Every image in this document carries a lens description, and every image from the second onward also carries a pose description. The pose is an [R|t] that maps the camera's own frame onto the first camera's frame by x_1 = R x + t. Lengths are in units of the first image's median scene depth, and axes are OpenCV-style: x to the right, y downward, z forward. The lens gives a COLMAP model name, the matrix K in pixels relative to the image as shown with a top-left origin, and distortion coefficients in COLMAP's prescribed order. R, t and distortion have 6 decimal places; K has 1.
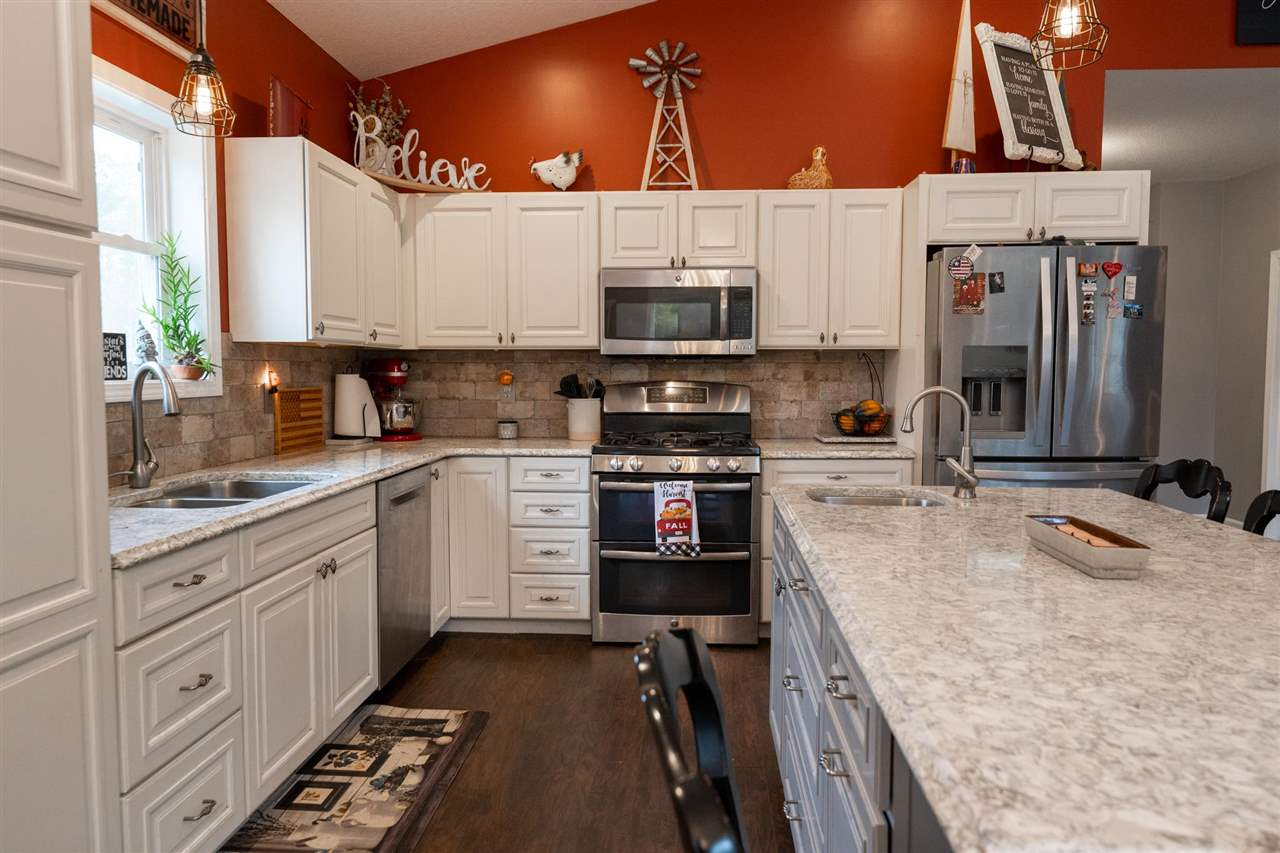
lens RADIAL K [[860.8, 0, 639.9], [0, 860.8, 423.6], [0, 0, 1]] dist [0.002546, 0.001733]
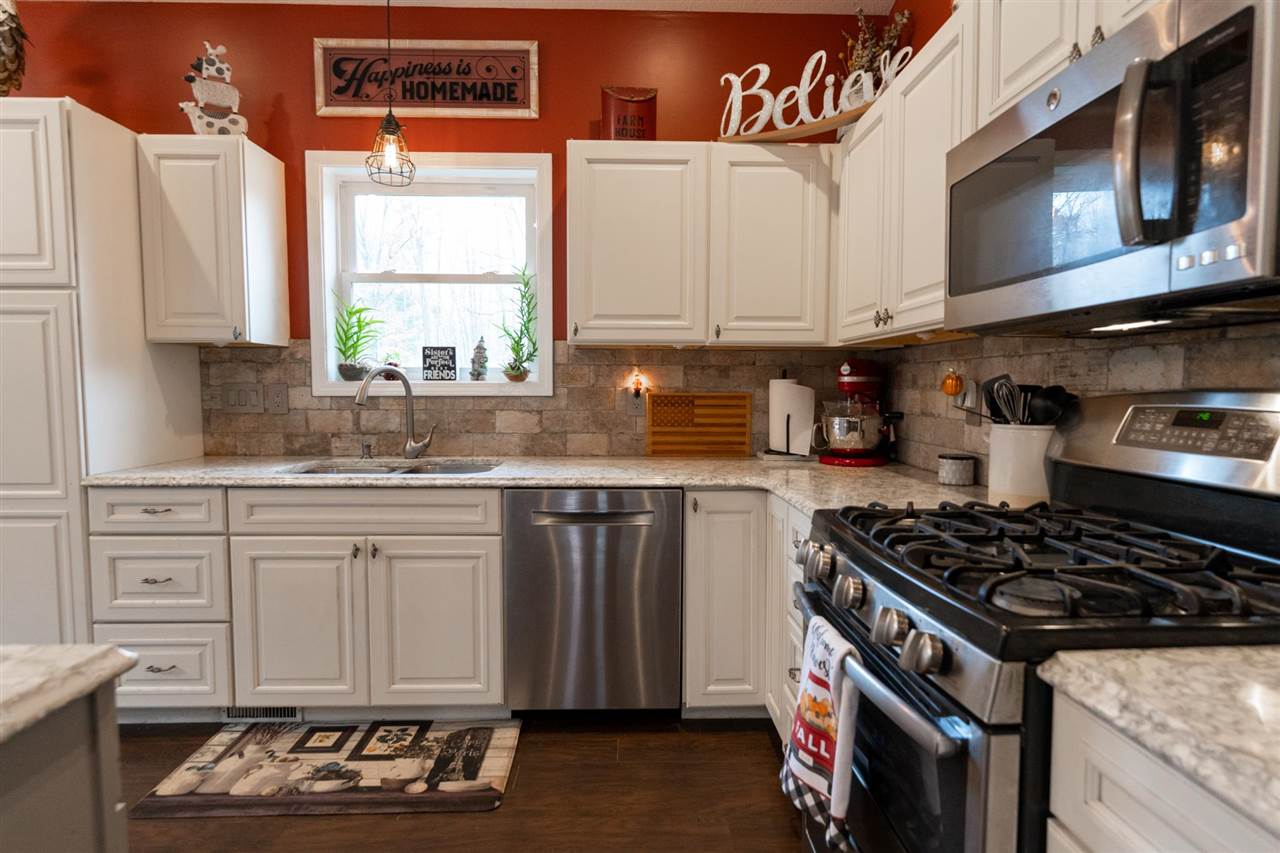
lens RADIAL K [[650.0, 0, 636.3], [0, 650.0, 424.8], [0, 0, 1]] dist [-0.002462, -0.000136]
pose [[0.087365, 0.057793, -0.994499, 0.417235], [-0.066361, 0.996436, 0.052076, -0.049703], [0.993964, 0.061446, 0.090889, 1.104551]]
